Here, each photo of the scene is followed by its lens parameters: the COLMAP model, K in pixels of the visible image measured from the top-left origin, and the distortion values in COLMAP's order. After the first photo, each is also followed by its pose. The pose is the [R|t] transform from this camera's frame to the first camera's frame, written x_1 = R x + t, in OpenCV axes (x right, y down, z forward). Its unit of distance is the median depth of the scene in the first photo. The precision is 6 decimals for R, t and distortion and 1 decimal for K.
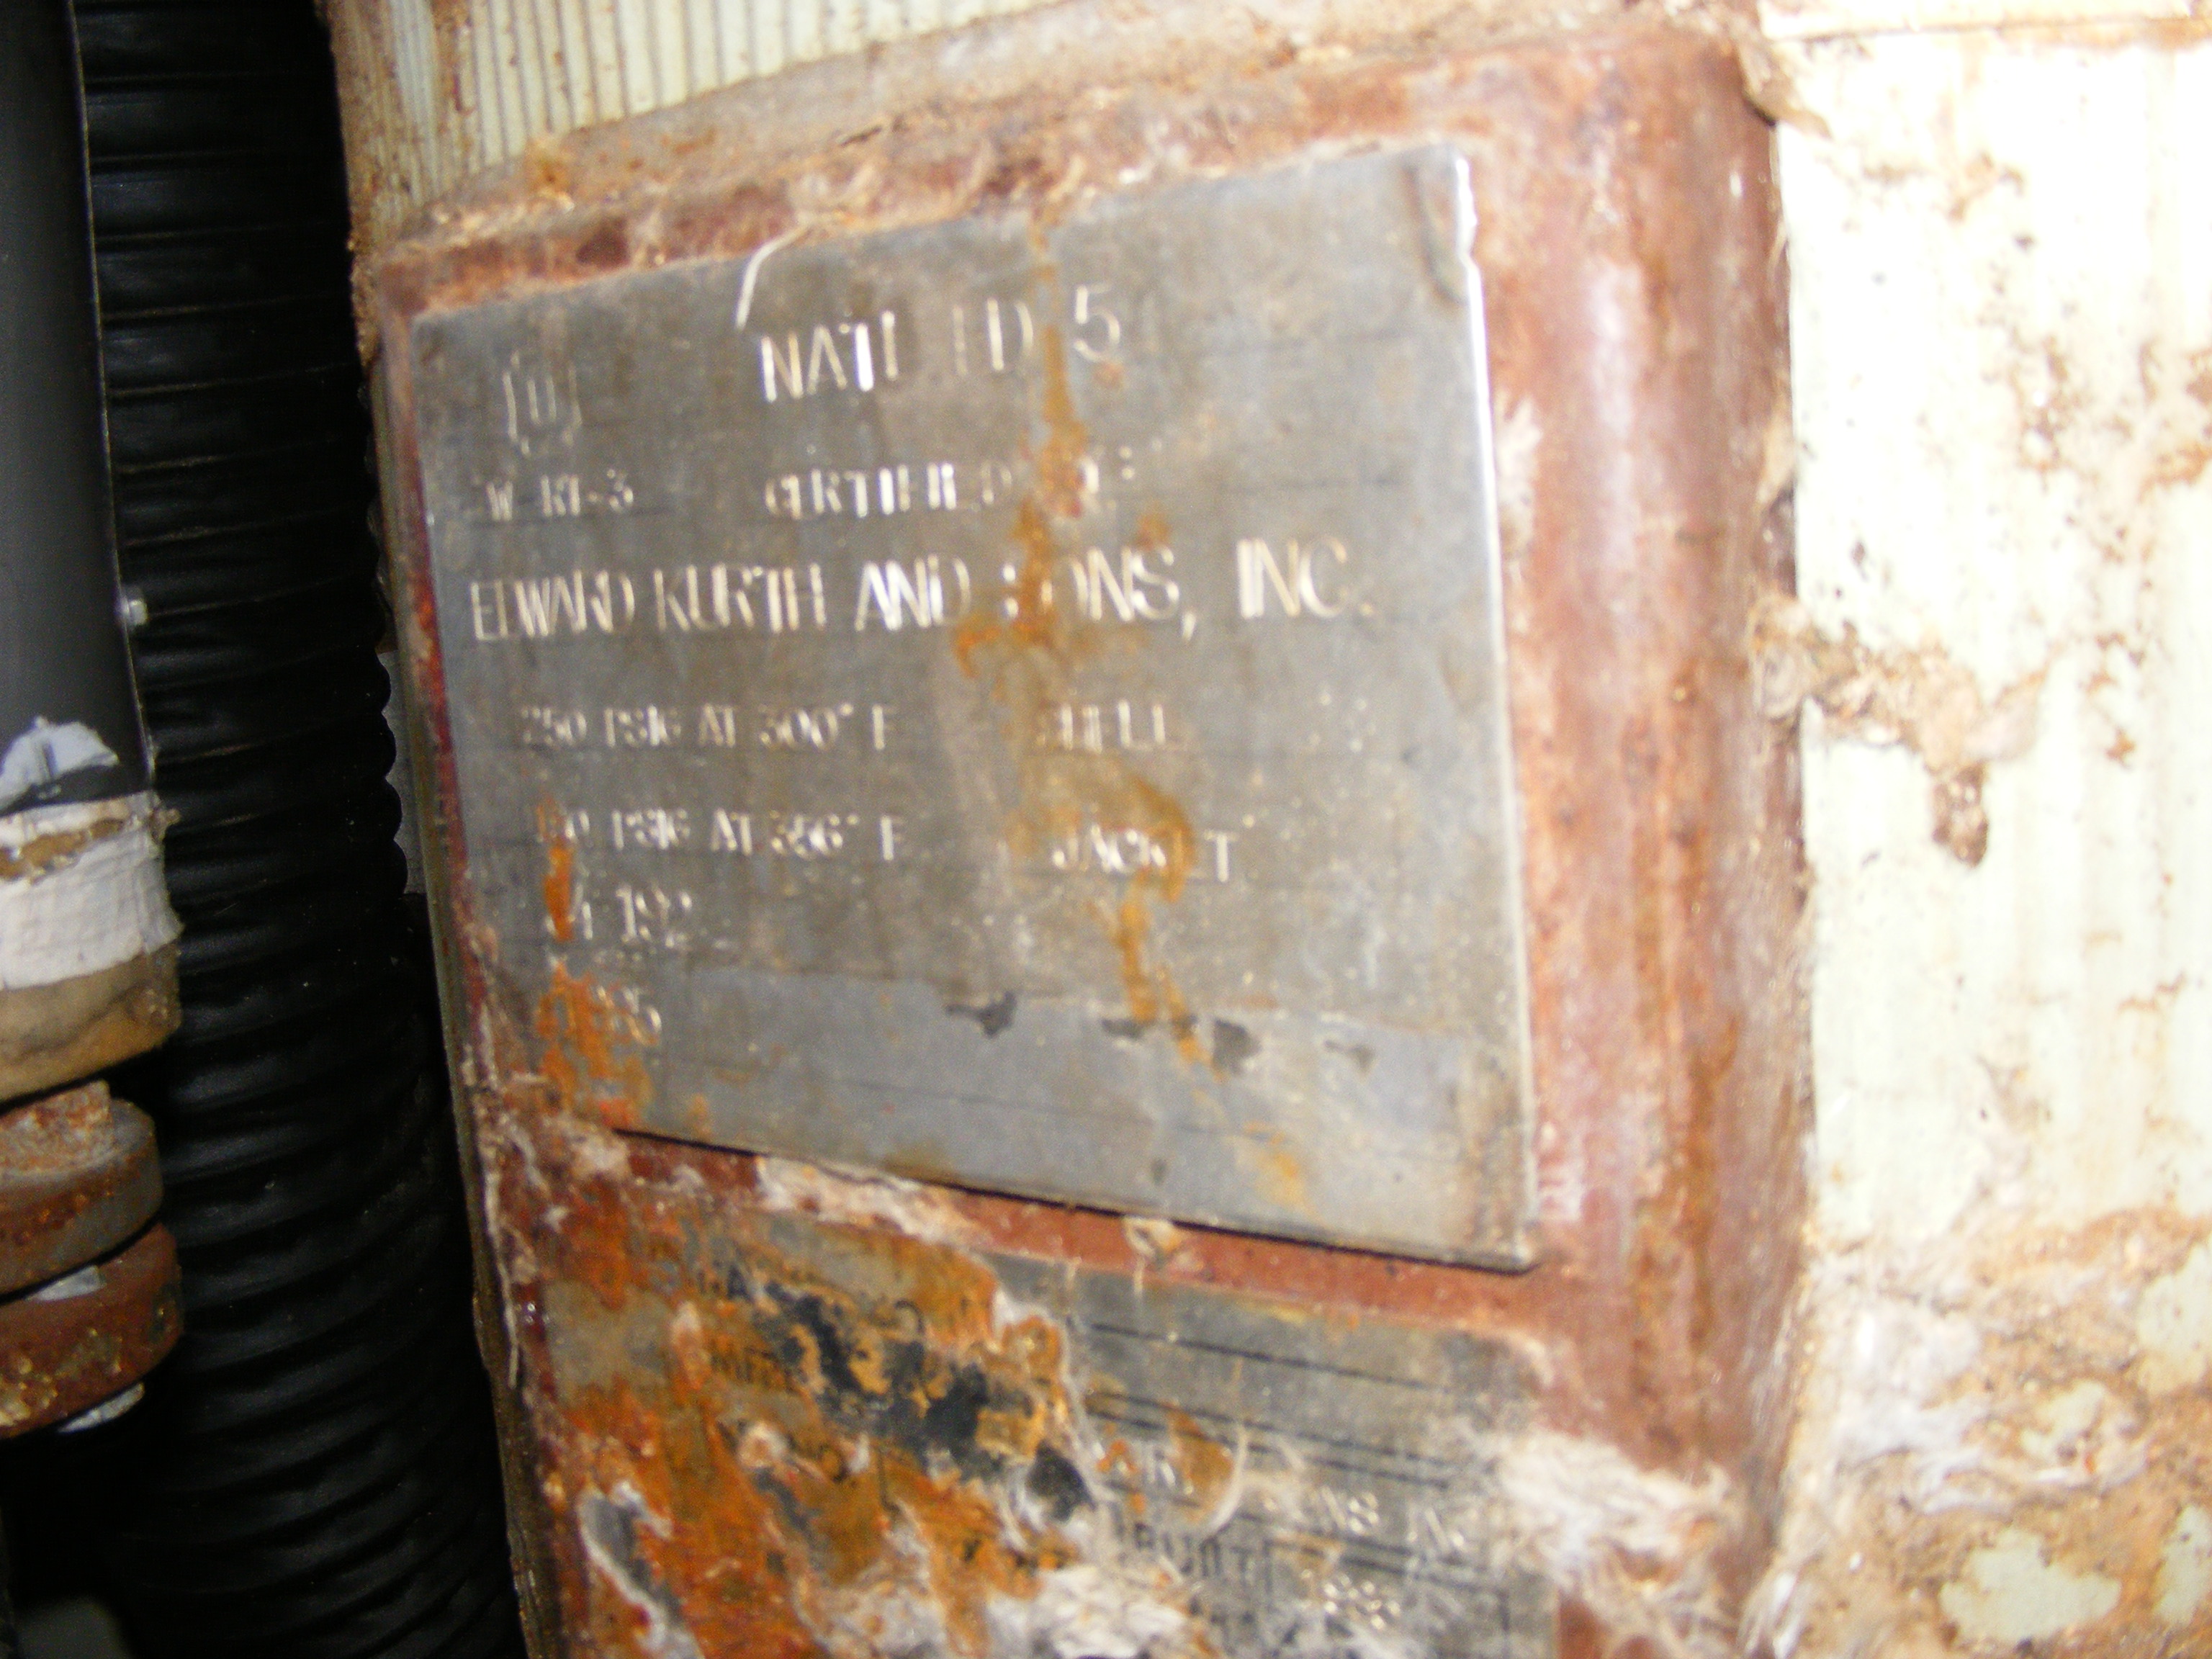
lens RADIAL K [[2532.5, 0, 1106.0], [0, 2532.5, 829.5], [0, 0, 1]] dist [-0.247039, 0.215578]
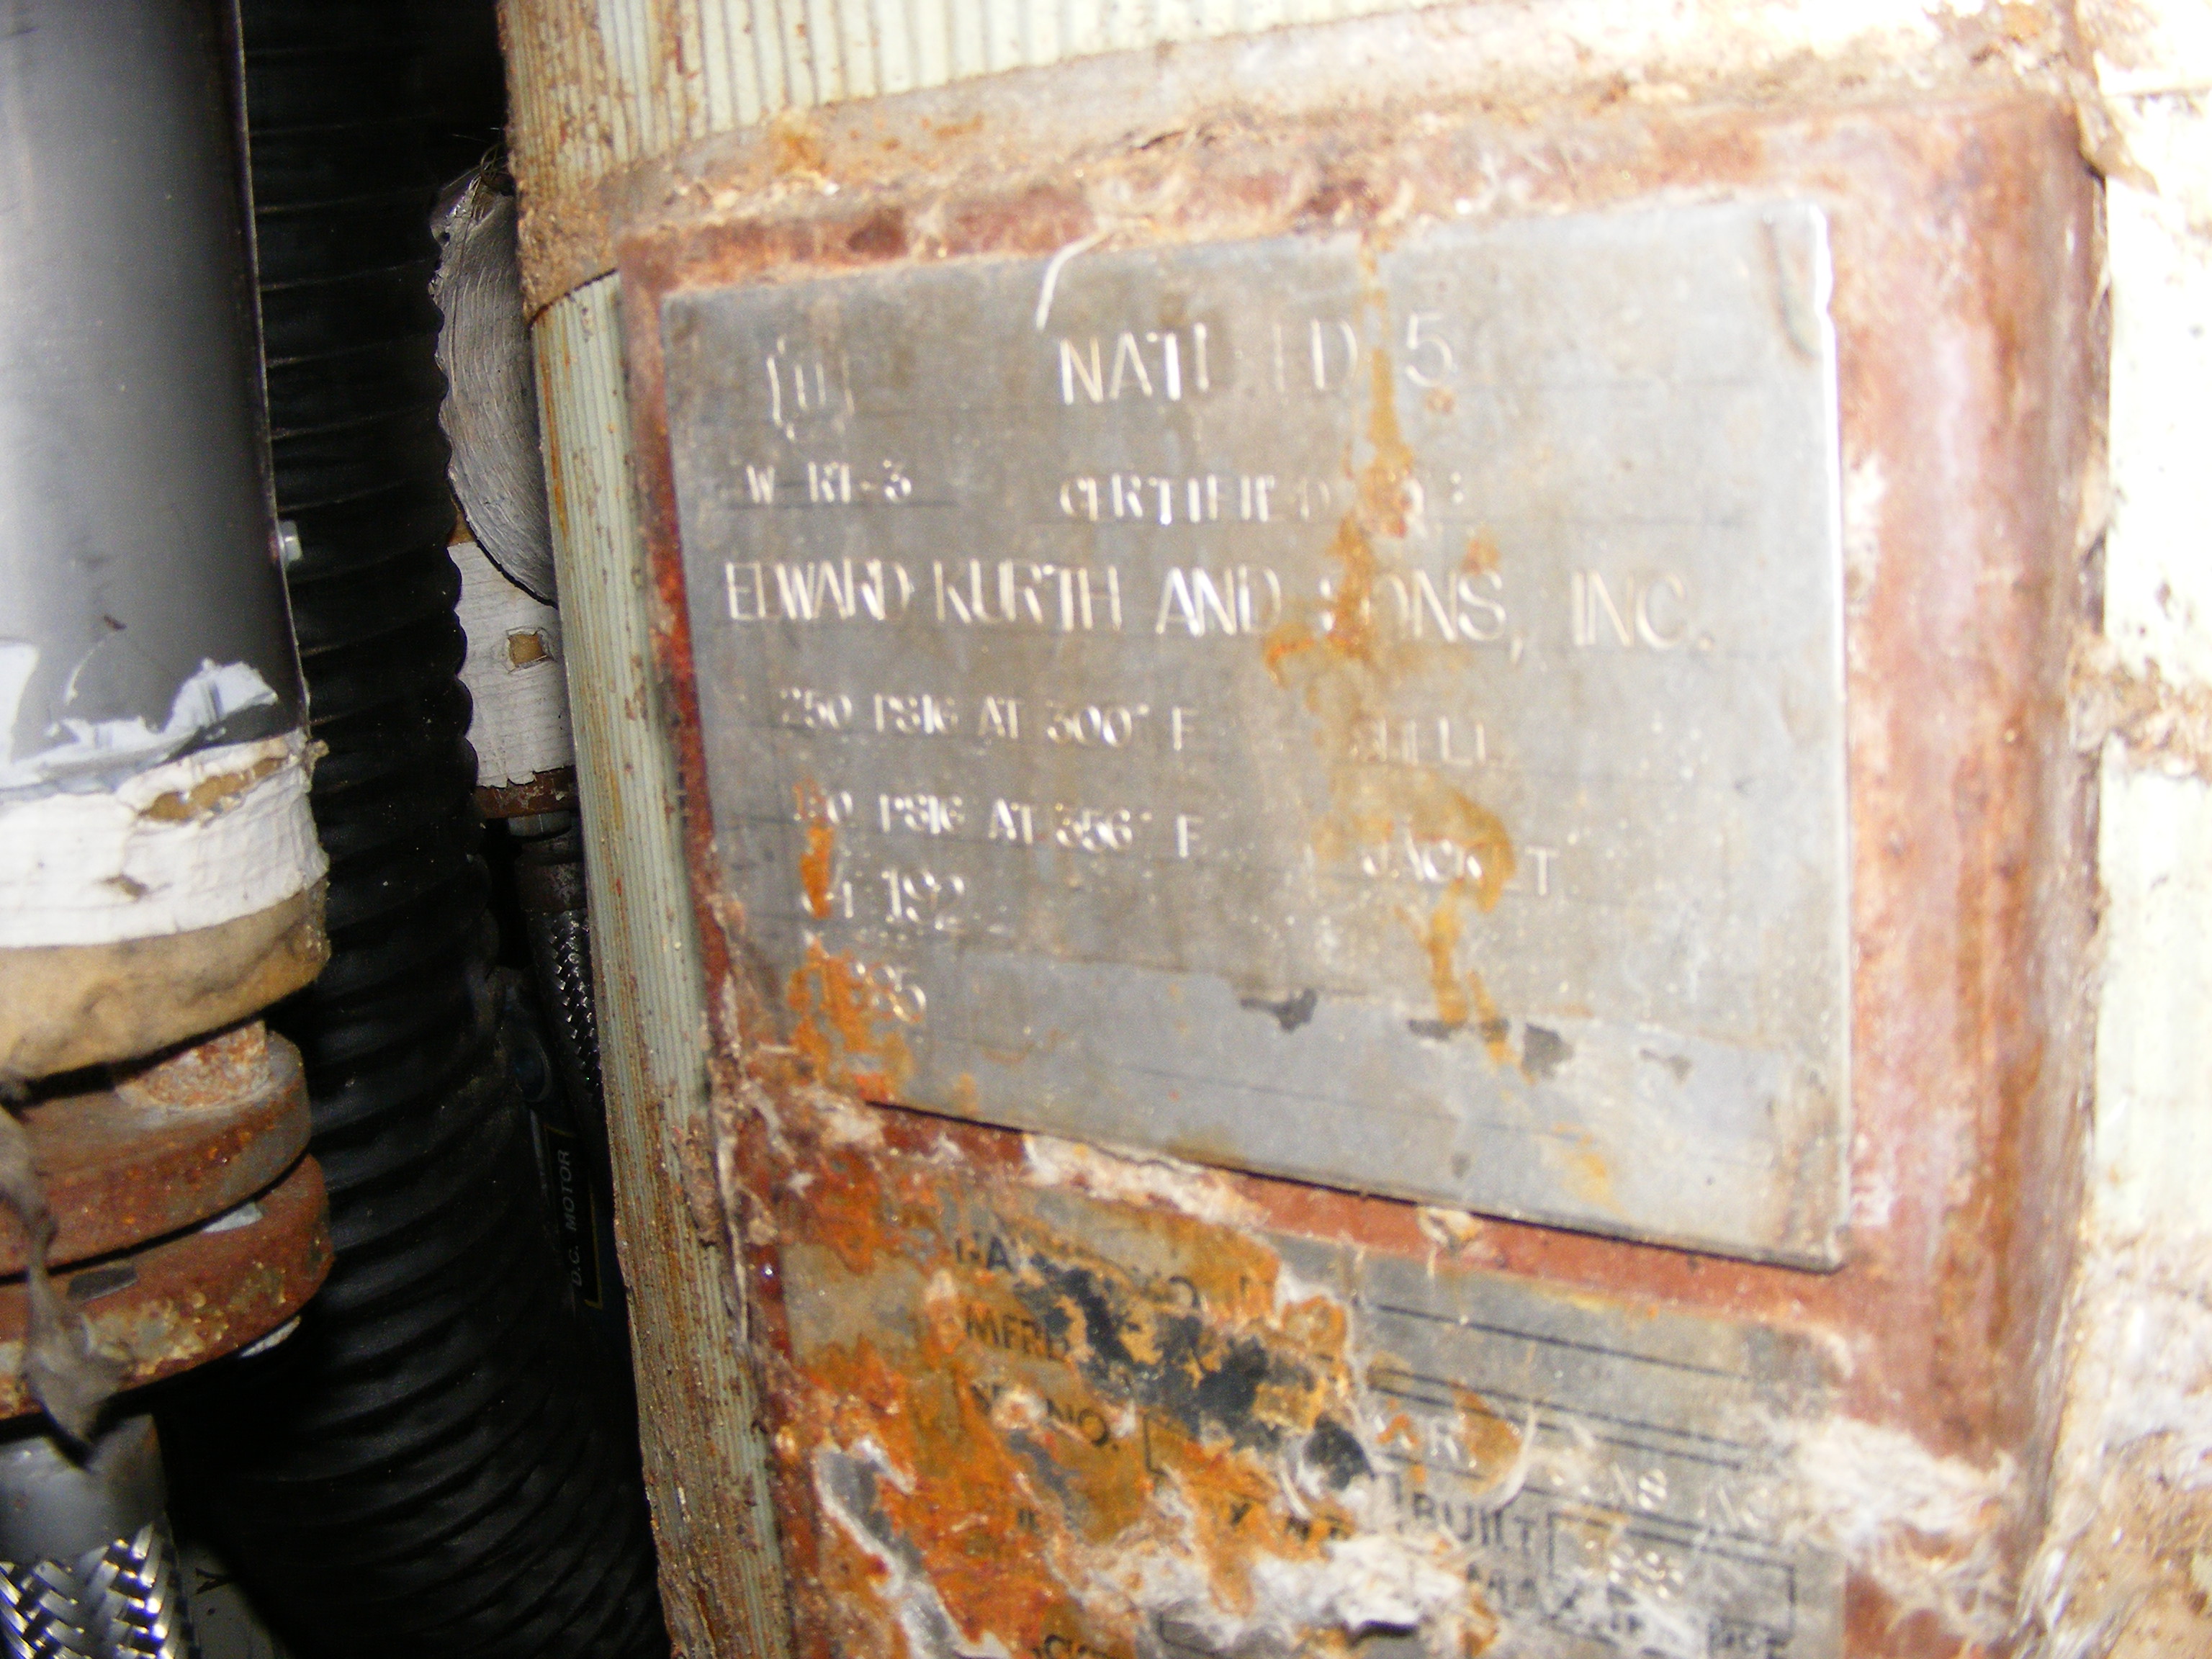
lens RADIAL K [[2532.5, 0, 1106.0], [0, 2532.5, 829.5], [0, 0, 1]] dist [-0.247039, 0.215578]
pose [[0.999895, 0.003429, 0.014046, -0.134993], [-0.004265, 0.998192, 0.059957, -0.061745], [-0.013815, -0.060010, 0.998102, -0.022045]]
